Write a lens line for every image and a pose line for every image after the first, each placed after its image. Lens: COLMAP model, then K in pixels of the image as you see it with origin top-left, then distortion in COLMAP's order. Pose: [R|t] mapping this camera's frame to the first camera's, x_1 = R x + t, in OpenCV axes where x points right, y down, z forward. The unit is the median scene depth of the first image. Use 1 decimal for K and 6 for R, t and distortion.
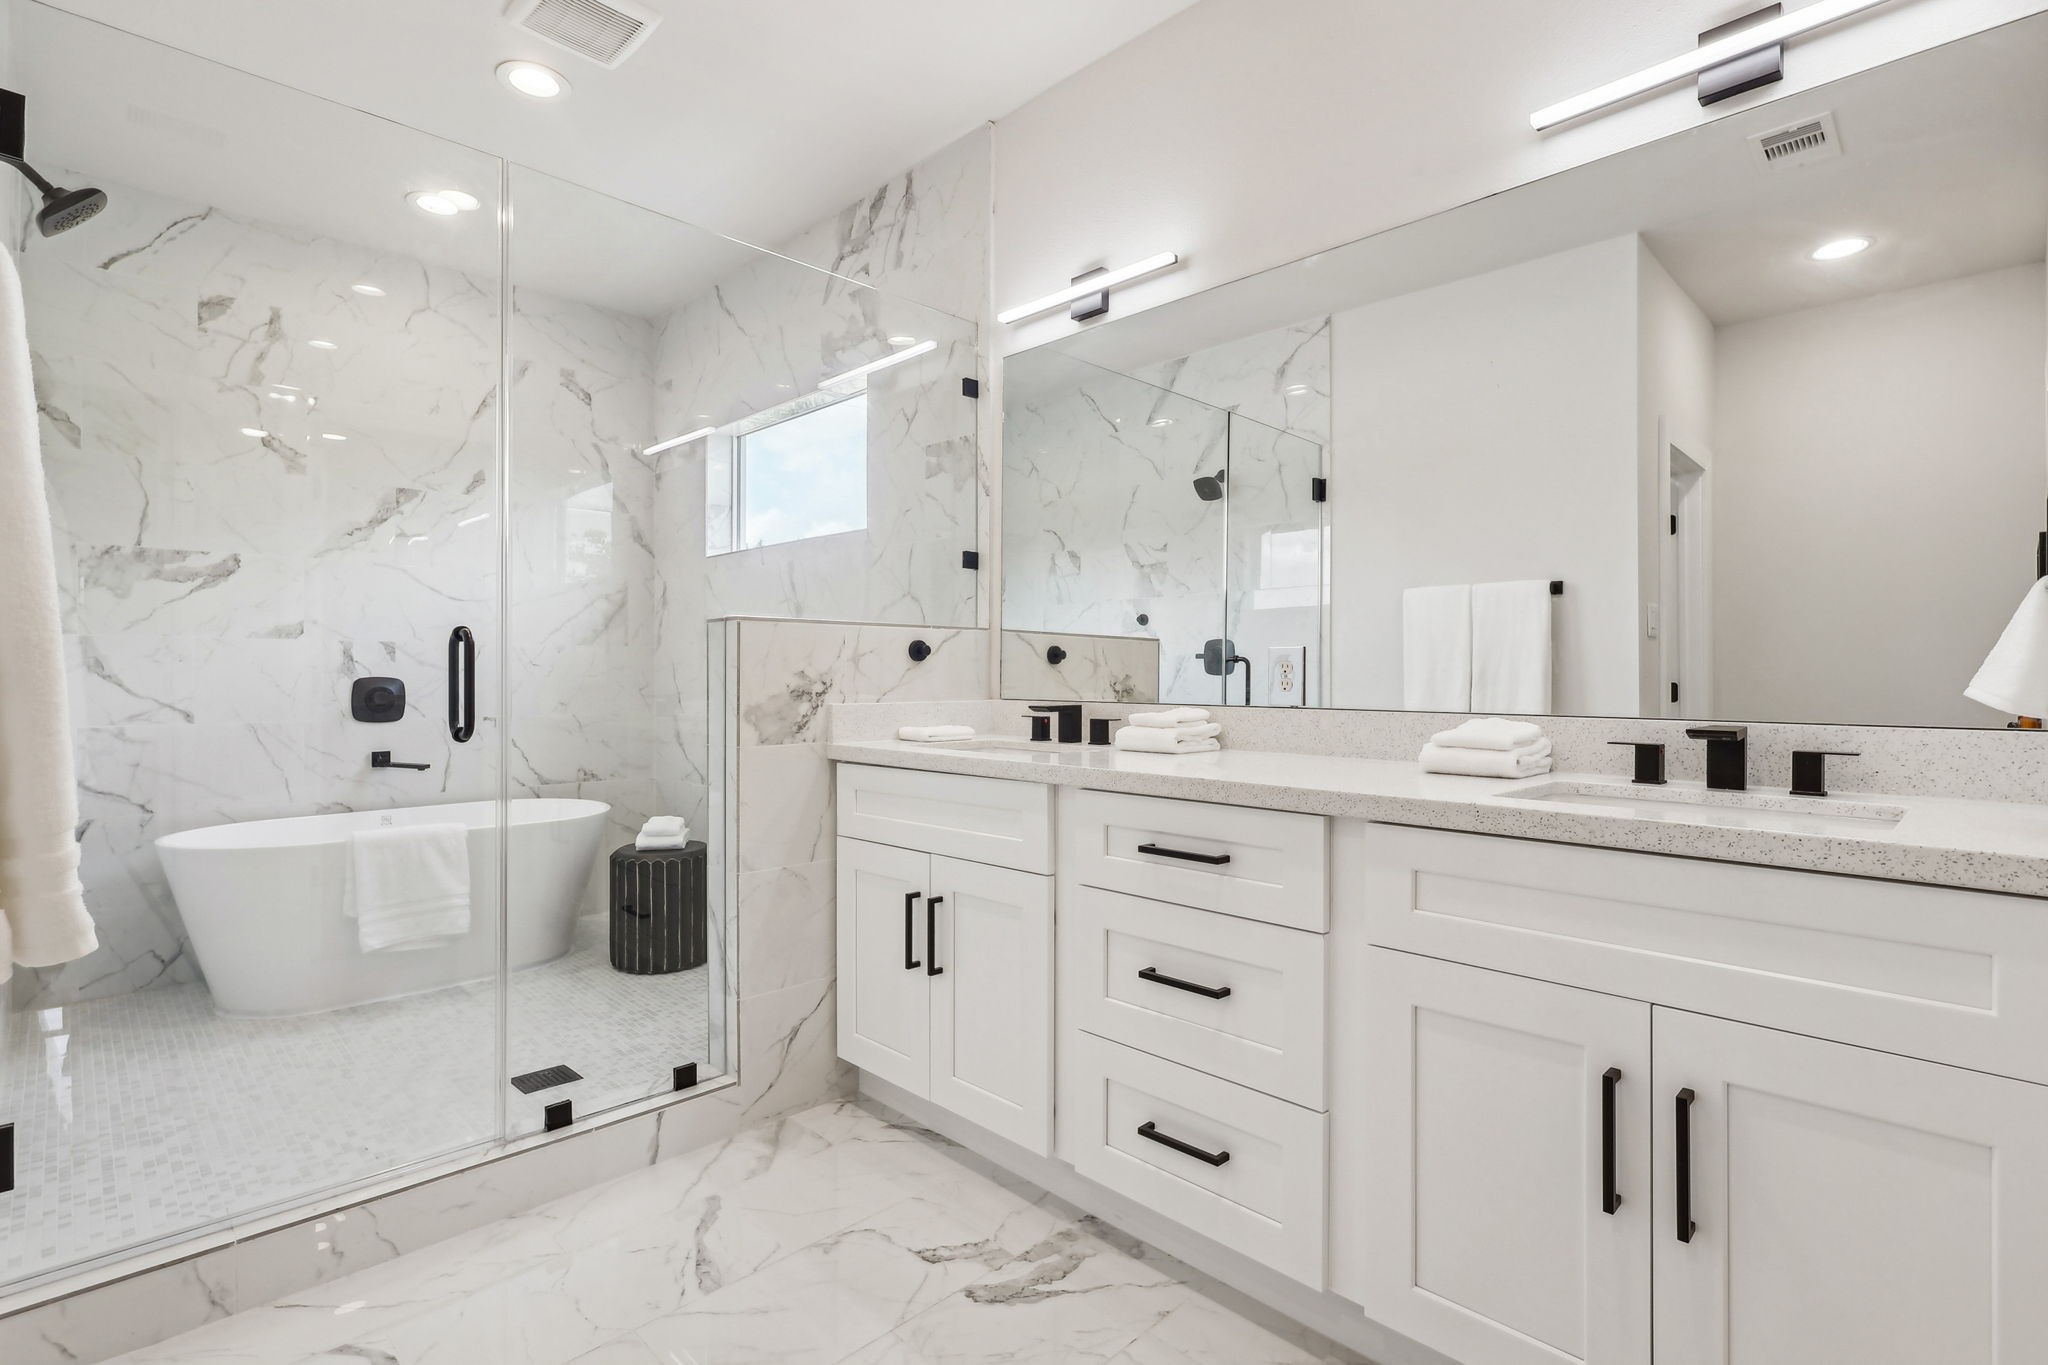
lens RADIAL K [[992.8, 0, 1024.0], [0, 992.8, 682.5], [0, 0, 1]] dist [-0.003000, -0.000602]
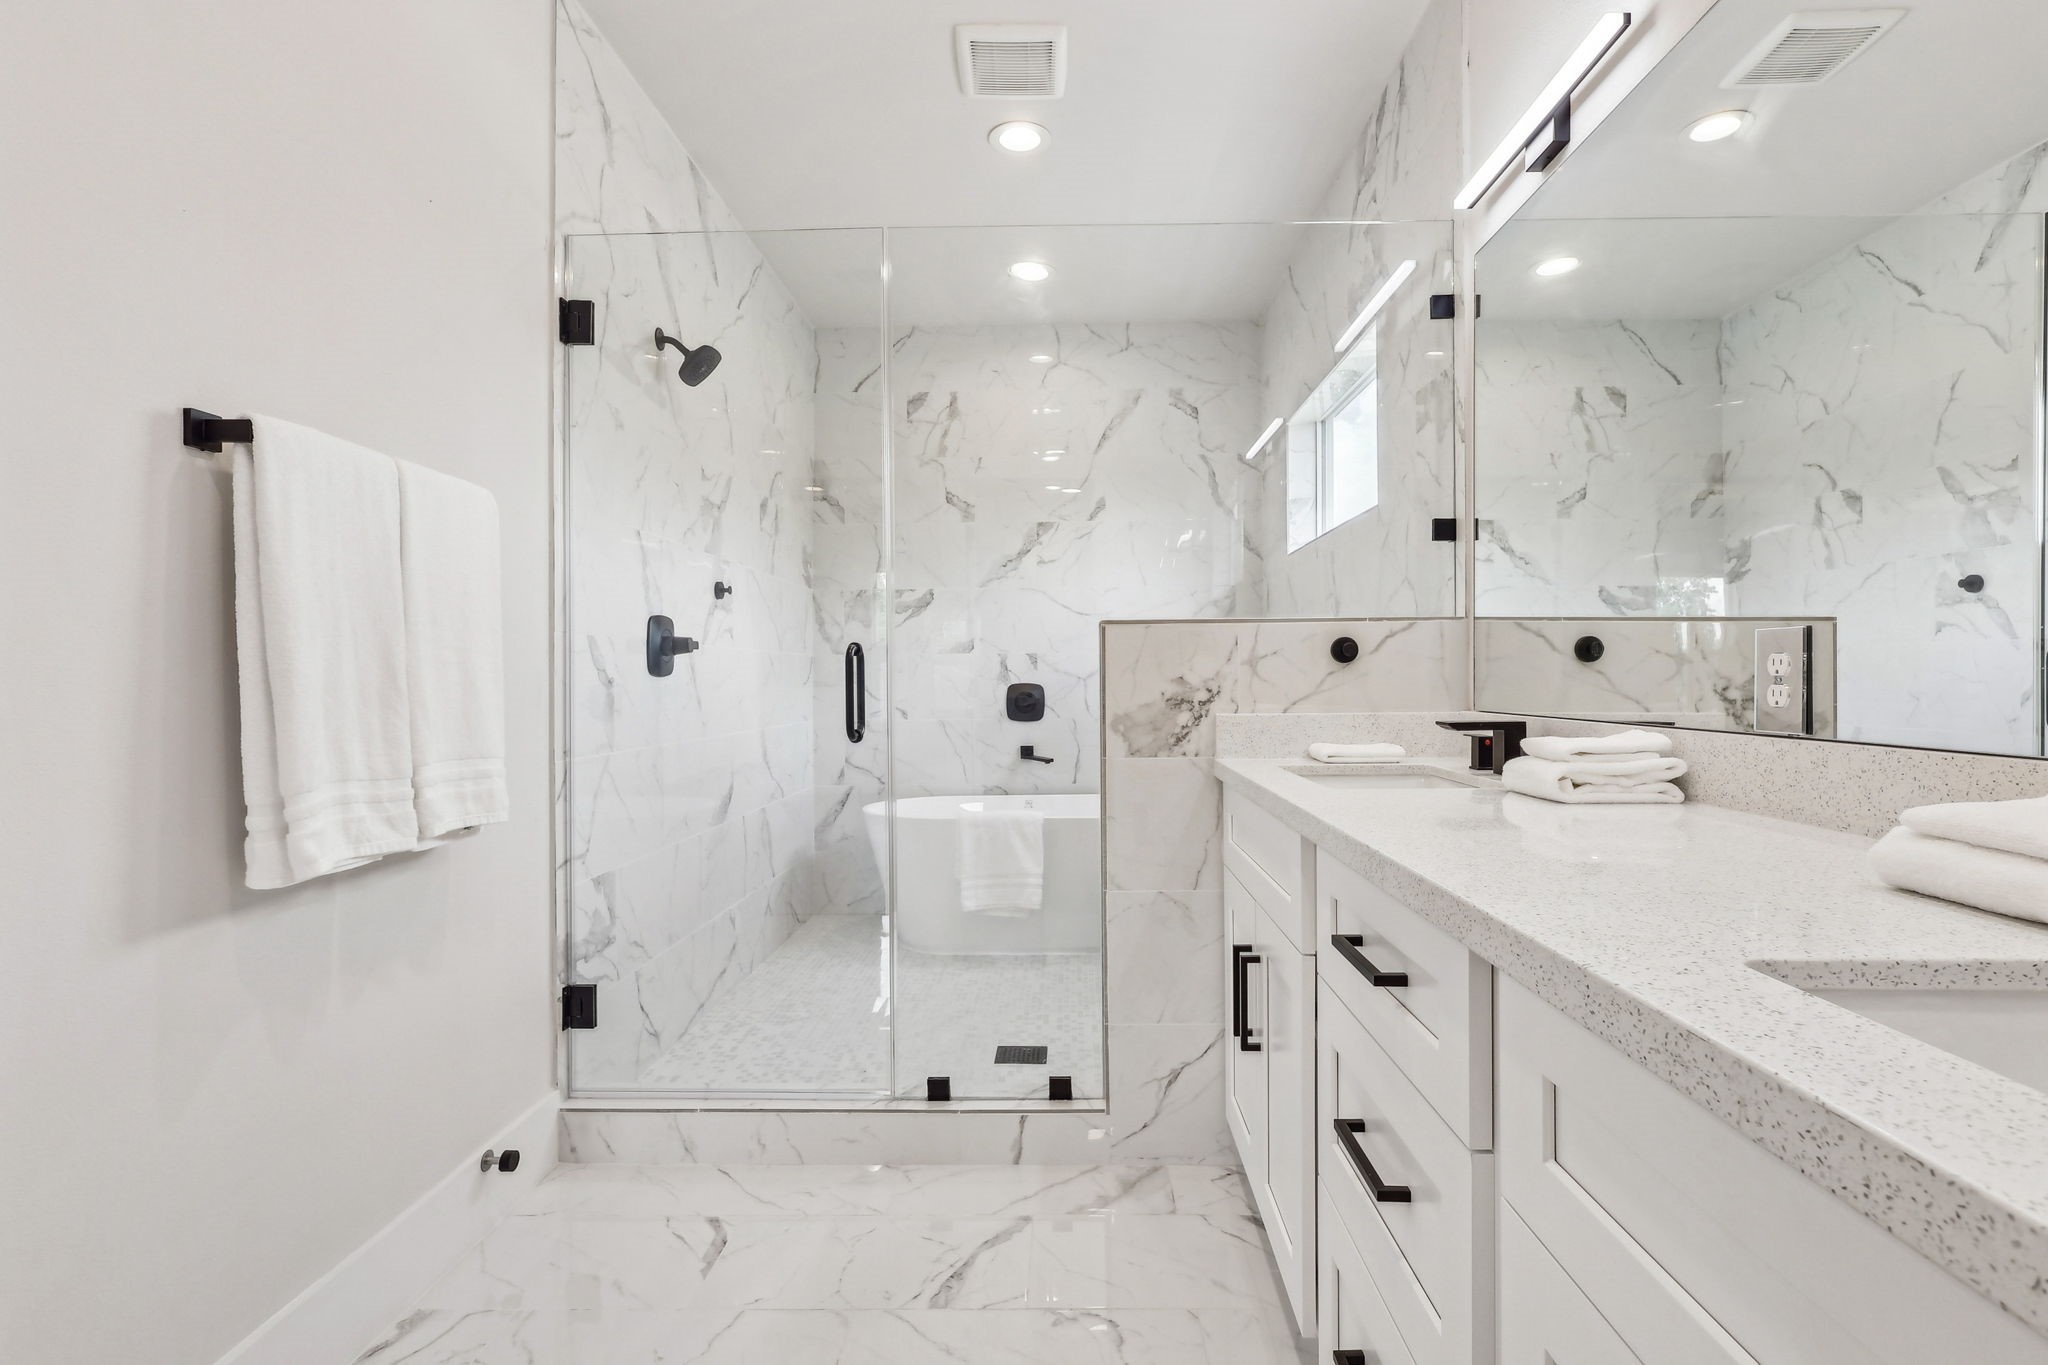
lens RADIAL K [[995.7, 0, 1029.4], [0, 995.7, 685.3], [0, 0, 1]] dist [-0.001383, 0.000310]
pose [[0.686516, -0.003163, -0.727108, 0.301203], [0.004804, 0.999988, 0.000186, -0.004368], [0.727099, -0.003621, 0.686523, 0.246958]]
